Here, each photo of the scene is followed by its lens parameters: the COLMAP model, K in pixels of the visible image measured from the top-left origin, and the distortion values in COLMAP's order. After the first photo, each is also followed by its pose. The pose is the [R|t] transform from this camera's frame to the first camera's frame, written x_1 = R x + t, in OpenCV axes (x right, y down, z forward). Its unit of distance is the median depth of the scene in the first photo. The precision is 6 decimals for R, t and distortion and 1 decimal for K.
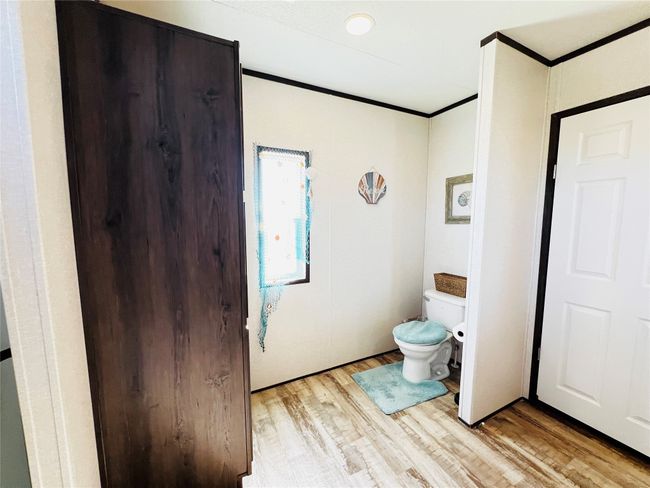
lens RADIAL K [[262.0, 0, 334.6], [0, 262.0, 248.7], [0, 0, 1]] dist [-0.002657, -0.000055]
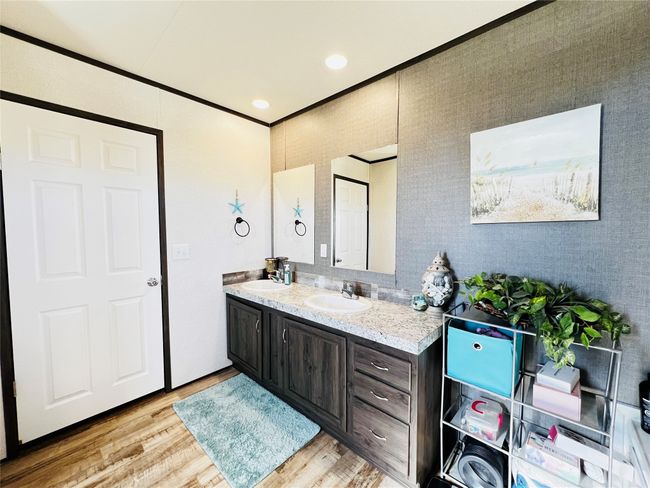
lens RADIAL K [[262.0, 0, 322.0], [0, 262.0, 242.5], [0, 0, 1]] dist [-0.002657, -0.000055]
pose [[-0.325388, -0.059242, 0.943723, -0.288614], [0.104087, 0.989726, 0.098019, -0.022922], [-0.939834, 0.130124, -0.315878, 0.367974]]
